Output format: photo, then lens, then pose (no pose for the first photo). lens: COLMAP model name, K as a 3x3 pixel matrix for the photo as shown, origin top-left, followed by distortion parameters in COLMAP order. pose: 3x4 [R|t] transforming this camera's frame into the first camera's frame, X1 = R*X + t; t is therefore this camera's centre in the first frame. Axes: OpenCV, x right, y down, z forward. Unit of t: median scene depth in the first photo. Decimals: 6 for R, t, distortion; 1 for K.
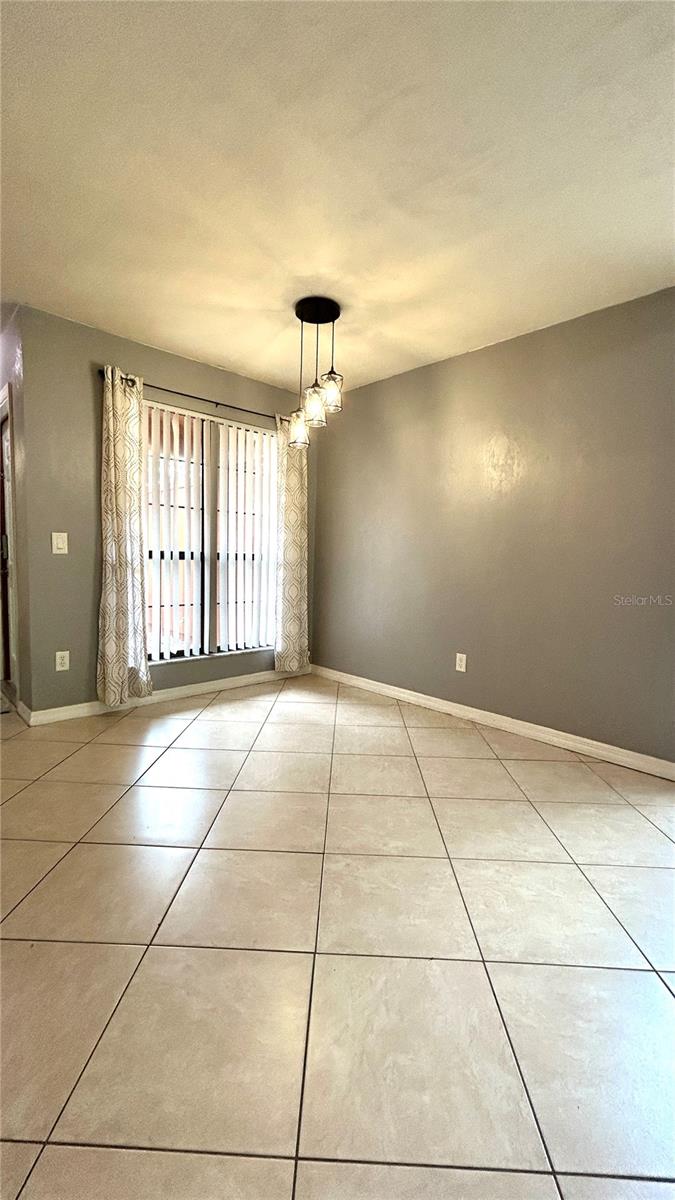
lens RADIAL K [[486.5, 0, 337.9], [0, 486.5, 603.1], [0, 0, 1]] dist [-0.001898, 0.000276]
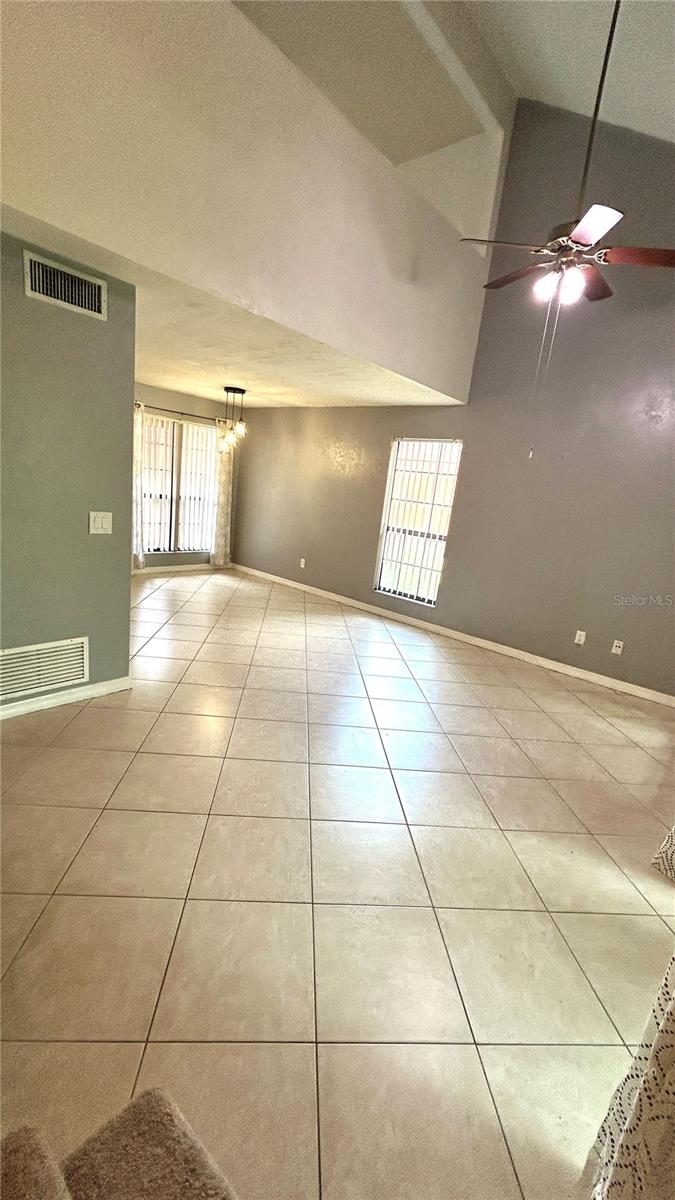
lens RADIAL K [[486.5, 0, 337.9], [0, 486.5, 603.1], [0, 0, 1]] dist [-0.001898, 0.000276]
pose [[0.991339, 0.059670, 0.116990, 0.156199], [-0.076856, 0.985938, 0.148386, -0.024587], [-0.106490, -0.156092, 0.981985, -0.953087]]
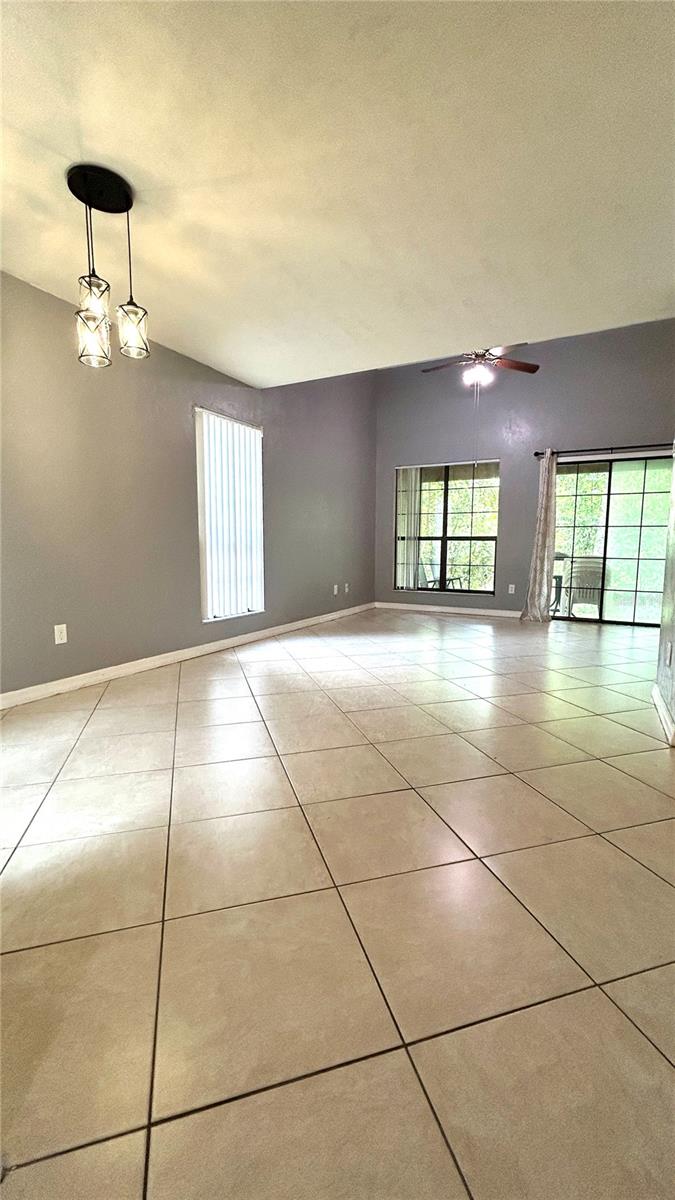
lens RADIAL K [[486.5, 0, 337.9], [0, 486.5, 603.1], [0, 0, 1]] dist [-0.001898, 0.000276]
pose [[-0.323318, -0.138973, 0.936030, -0.708806], [0.071346, 0.982762, 0.170556, -0.051022], [-0.943597, 0.121926, -0.307829, 0.712005]]
